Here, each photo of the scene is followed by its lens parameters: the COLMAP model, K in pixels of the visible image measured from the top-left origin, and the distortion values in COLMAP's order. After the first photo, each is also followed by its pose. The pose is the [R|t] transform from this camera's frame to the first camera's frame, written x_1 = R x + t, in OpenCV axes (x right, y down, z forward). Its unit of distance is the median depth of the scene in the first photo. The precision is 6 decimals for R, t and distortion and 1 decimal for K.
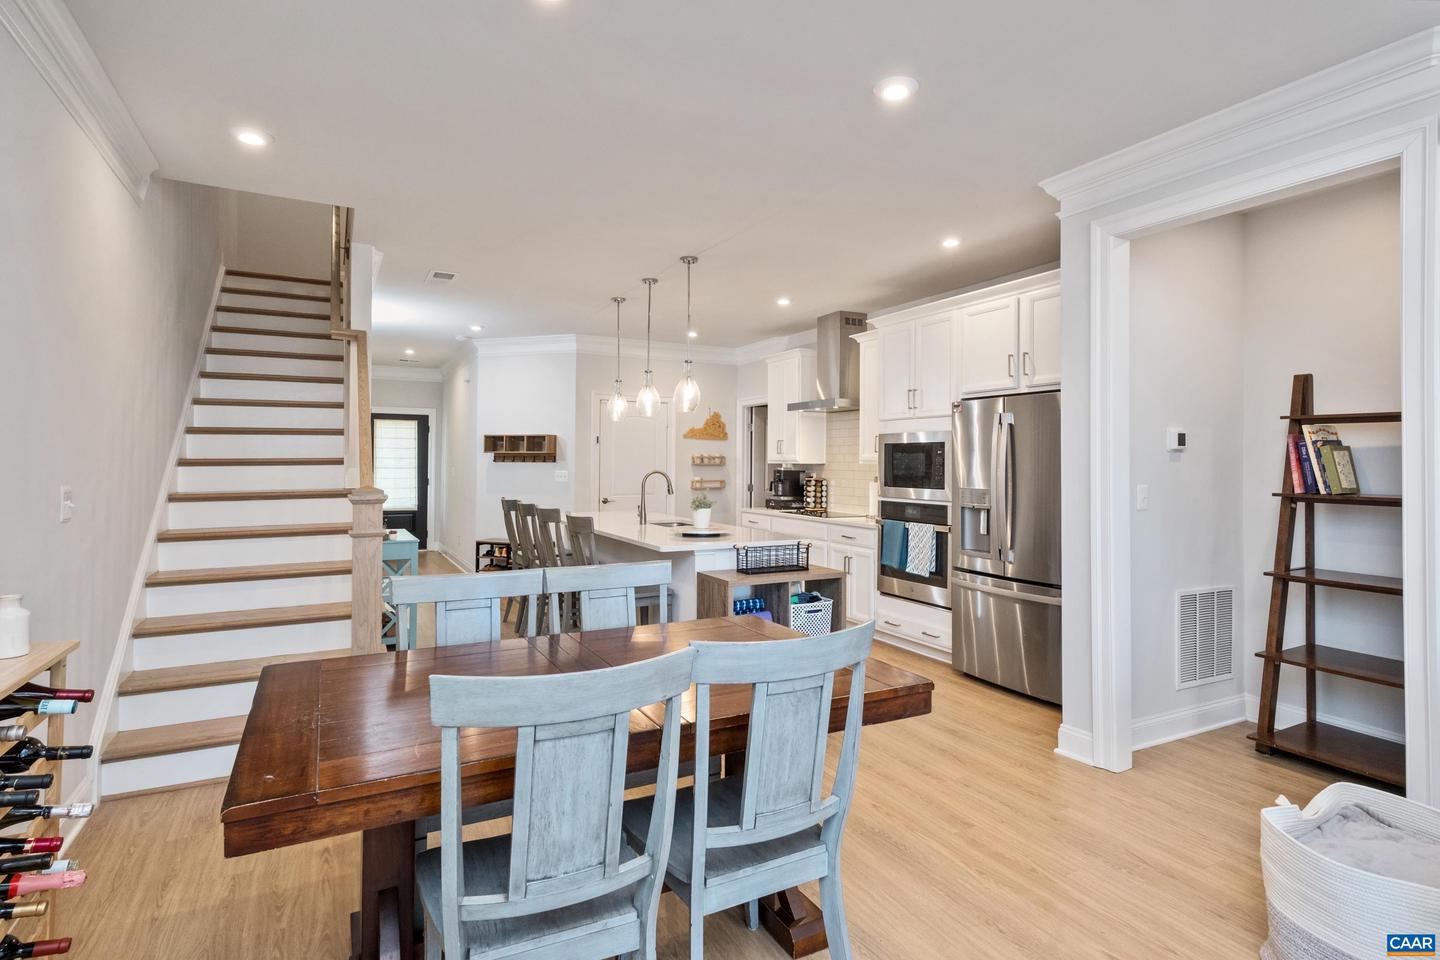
lens RADIAL K [[743.0, 0, 716.1], [0, 743.0, 458.5], [0, 0, 1]] dist [0.020451, -0.000003]
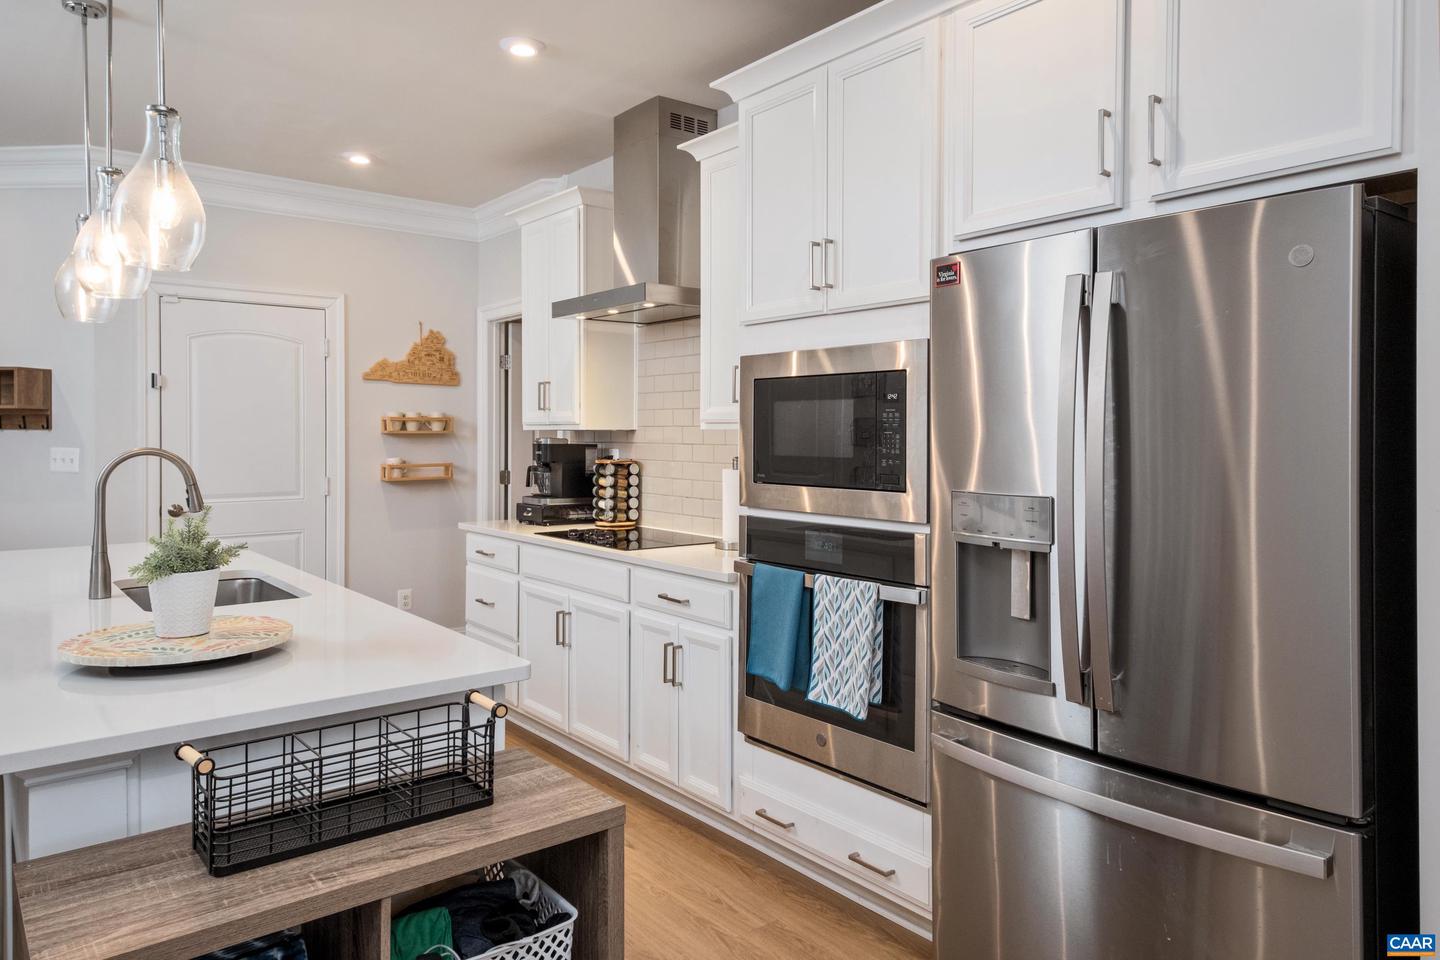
lens RADIAL K [[960.9, 0, 720.6], [0, 960.9, 427.6], [0, 0, 1]] dist [-0.000739, -0.000395]
pose [[0.982341, -0.003325, 0.187069, 0.088965], [0.003188, 0.999994, 0.001030, 0.005291], [-0.187071, -0.000415, 0.982346, 0.393742]]
